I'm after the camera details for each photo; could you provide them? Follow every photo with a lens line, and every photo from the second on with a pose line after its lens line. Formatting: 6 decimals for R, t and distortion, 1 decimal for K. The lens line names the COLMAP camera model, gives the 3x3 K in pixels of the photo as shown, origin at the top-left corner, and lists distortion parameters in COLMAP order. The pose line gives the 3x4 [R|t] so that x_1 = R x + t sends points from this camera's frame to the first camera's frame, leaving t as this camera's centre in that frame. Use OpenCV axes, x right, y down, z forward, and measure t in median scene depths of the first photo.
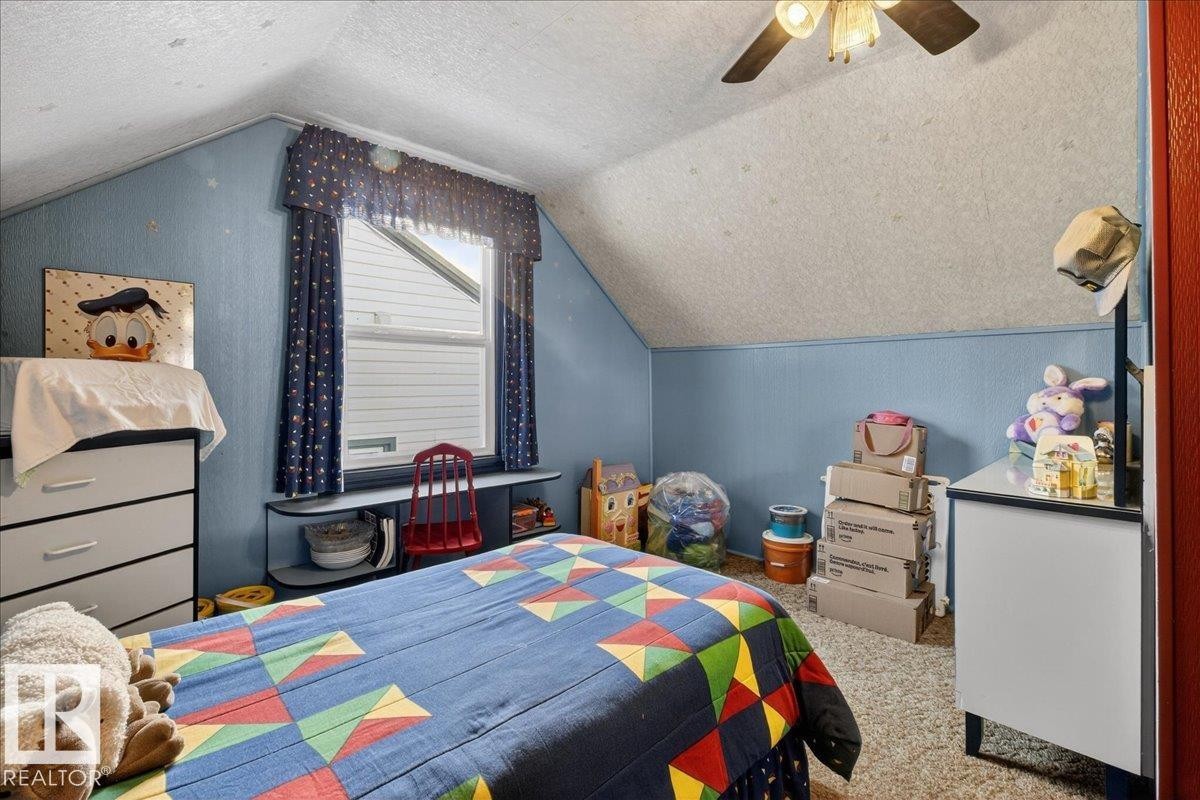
lens RADIAL K [[527.8, 0, 597.4], [0, 527.8, 384.8], [0, 0, 1]] dist [-0.009797, 0.000255]
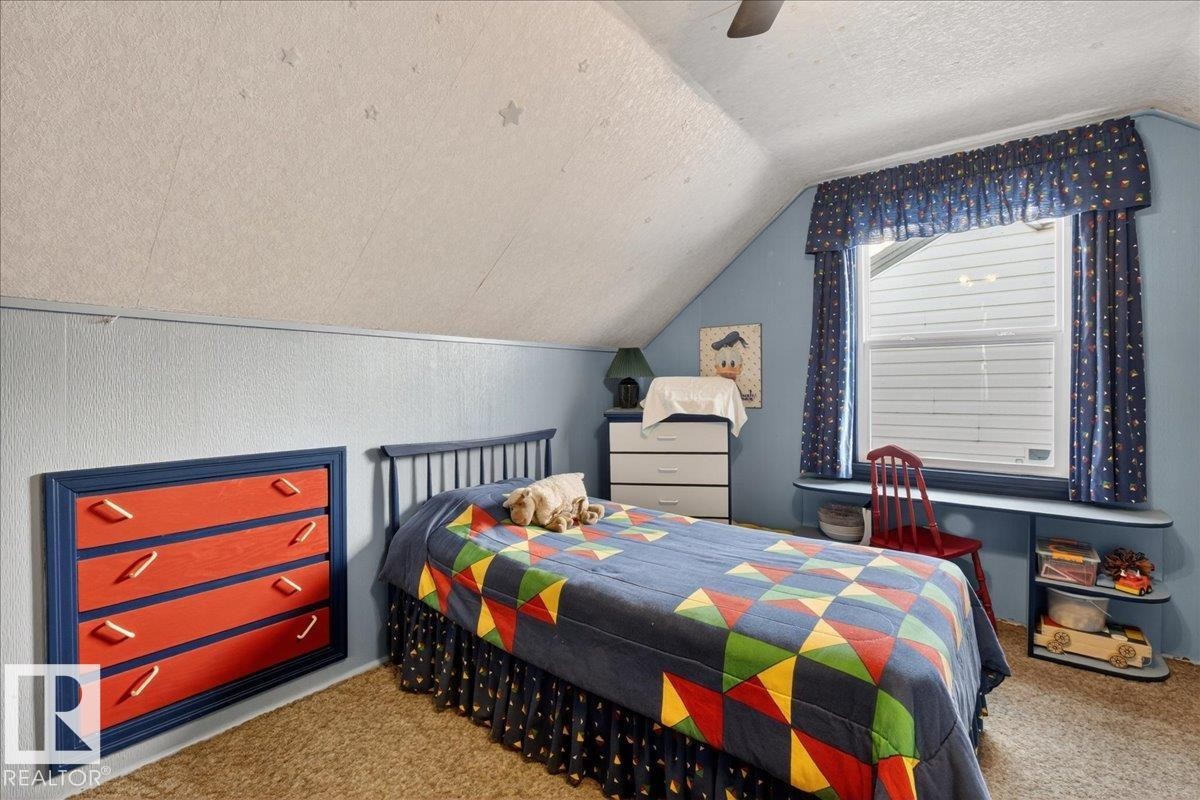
lens RADIAL K [[527.8, 0, 597.4], [0, 527.8, 384.8], [0, 0, 1]] dist [-0.009797, 0.000255]
pose [[0.134820, -0.003543, -0.990864, 0.937964], [0.005571, 0.999981, -0.002817, -0.013420], [0.990854, -0.005140, 0.134837, 0.413240]]
